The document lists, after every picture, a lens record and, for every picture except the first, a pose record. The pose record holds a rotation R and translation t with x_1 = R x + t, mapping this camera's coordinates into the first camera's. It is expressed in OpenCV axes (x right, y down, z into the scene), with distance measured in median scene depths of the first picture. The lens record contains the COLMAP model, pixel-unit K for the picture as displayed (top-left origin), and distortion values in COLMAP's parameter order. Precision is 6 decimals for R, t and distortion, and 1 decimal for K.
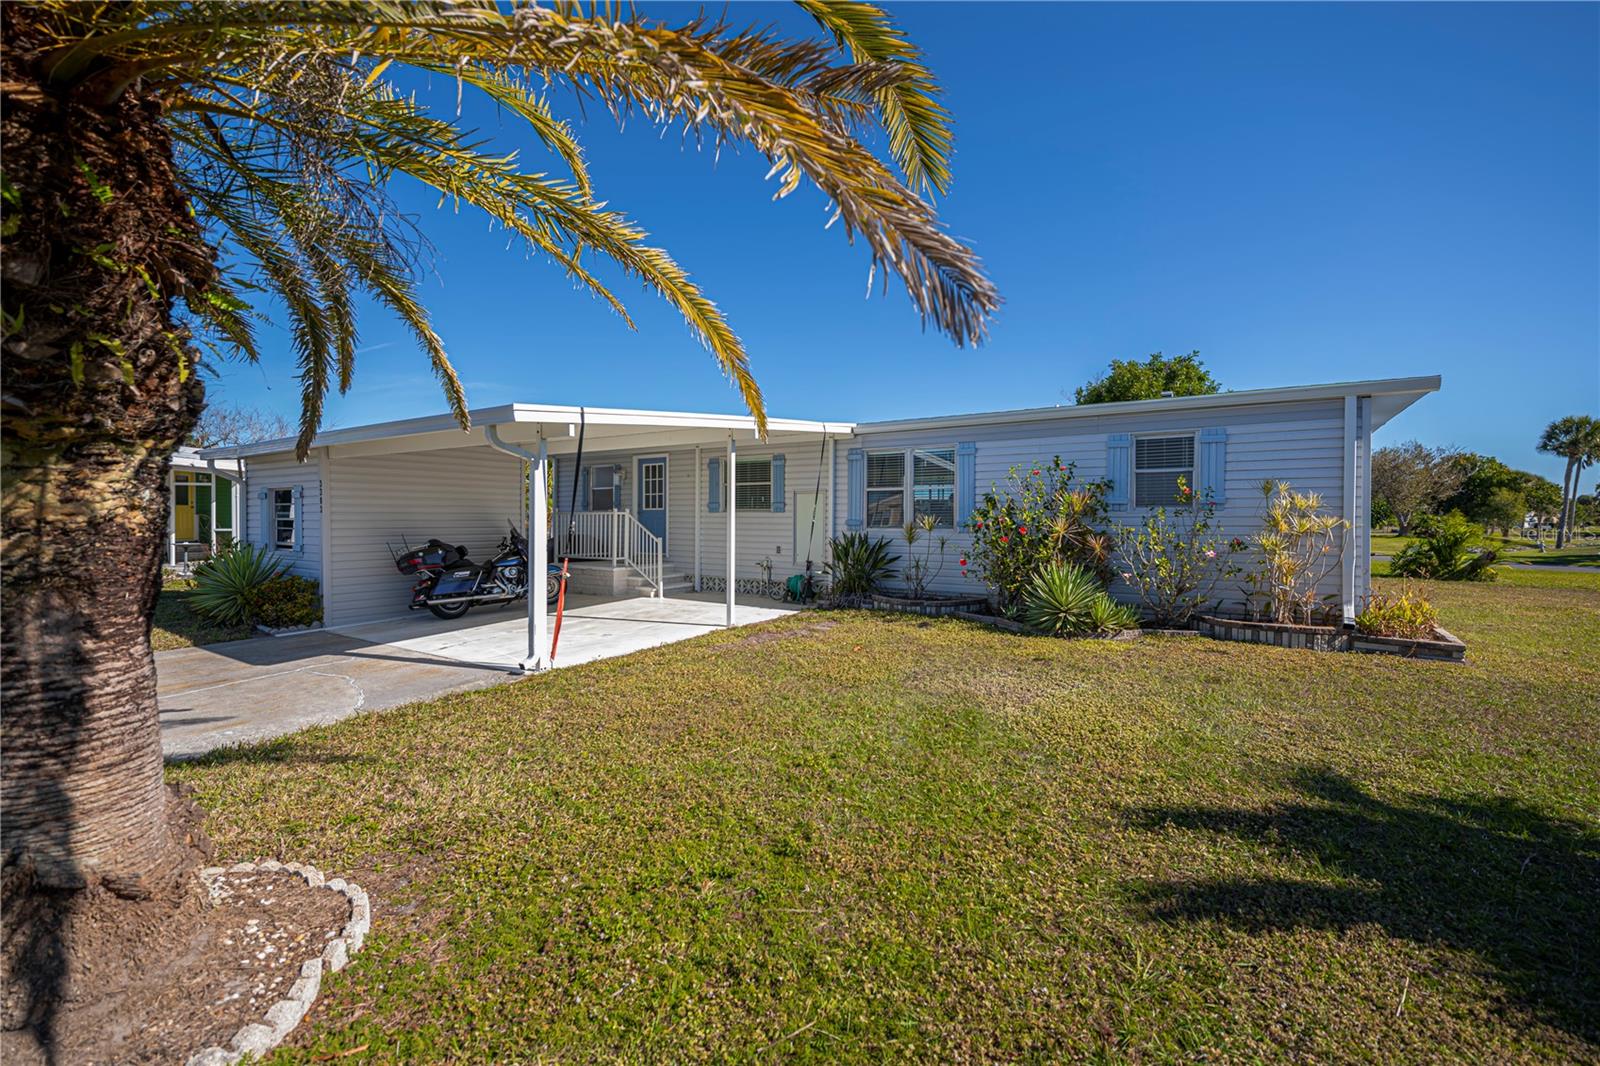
lens RADIAL K [[727.8, 0, 788.5], [0, 727.8, 538.3], [0, 0, 1]] dist [-0.003586, -0.000079]
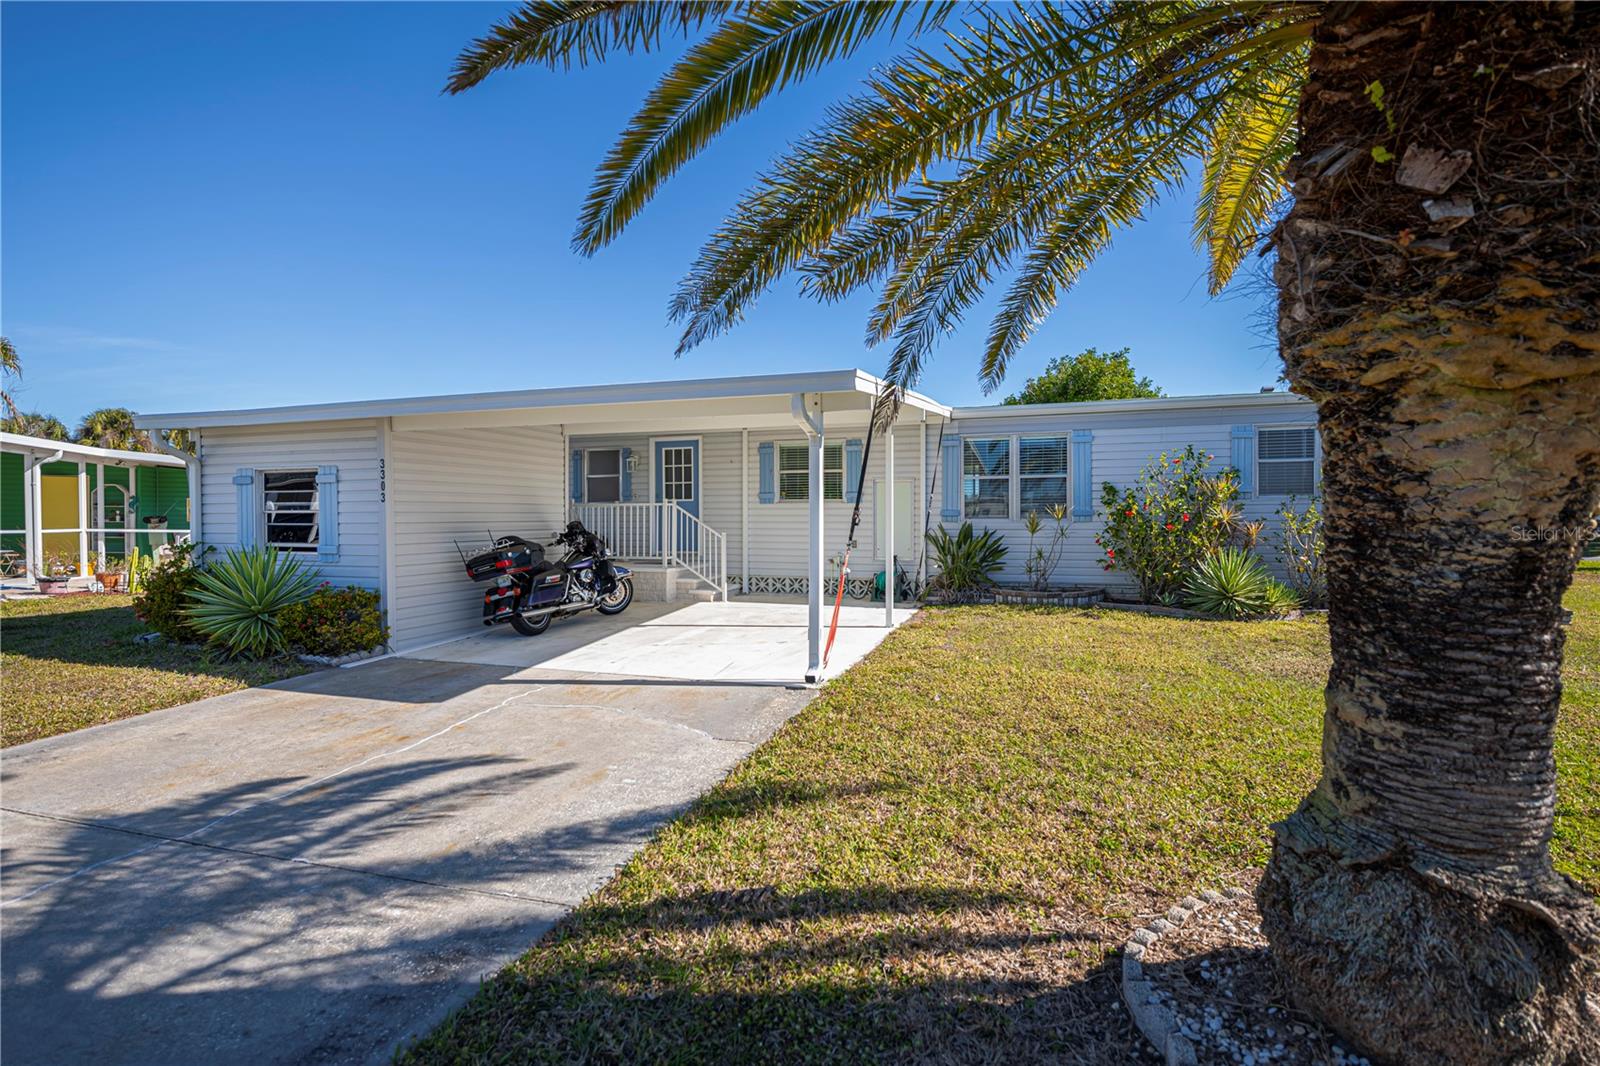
lens RADIAL K [[802.3, 0, 811.2], [0, 802.3, 546.8], [0, 0, 1]] dist [-0.003405, -0.000479]
pose [[0.959725, -0.017527, 0.280393, -0.345958], [0.014417, 0.999810, 0.013150, 0.004998], [-0.280570, -0.008578, 0.959795, 0.054227]]
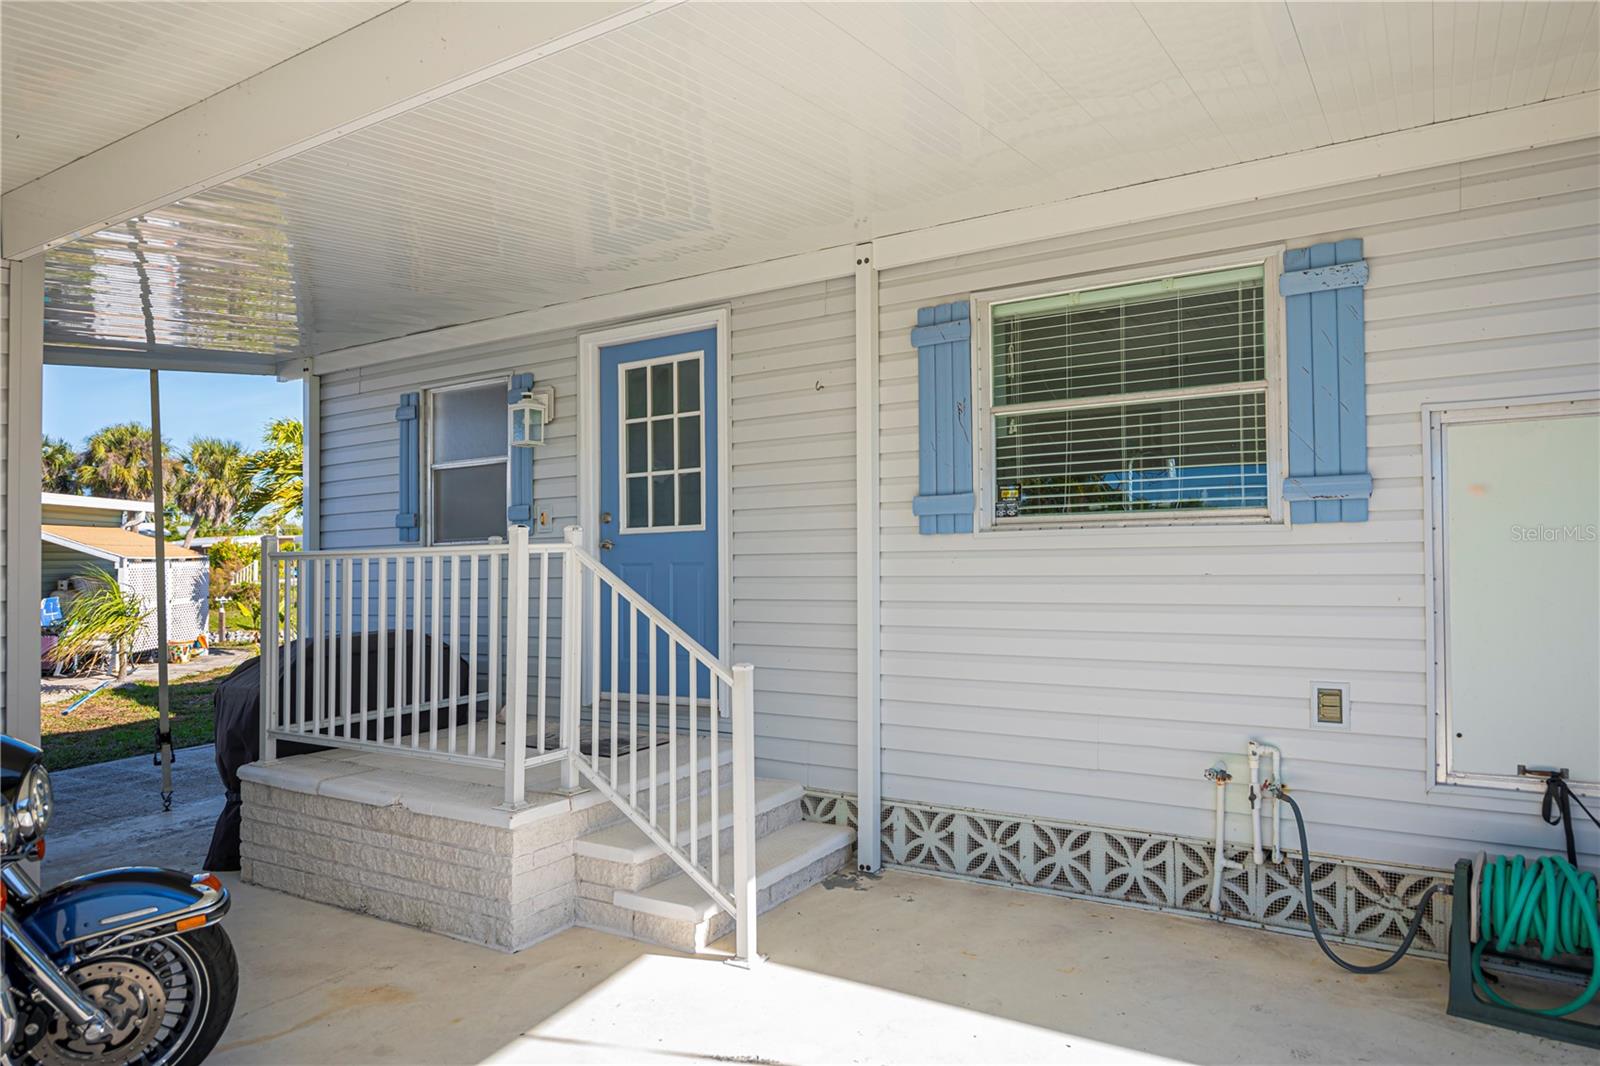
lens RADIAL K [[1003.2, 0, 803.7], [0, 1003.2, 549.3], [0, 0, 1]] dist [0.001620, 0.000437]
pose [[0.999010, -0.019559, 0.039956, -0.170984], [0.020829, 0.999282, -0.031634, -0.022939], [-0.039308, 0.032435, 0.998701, 0.725733]]
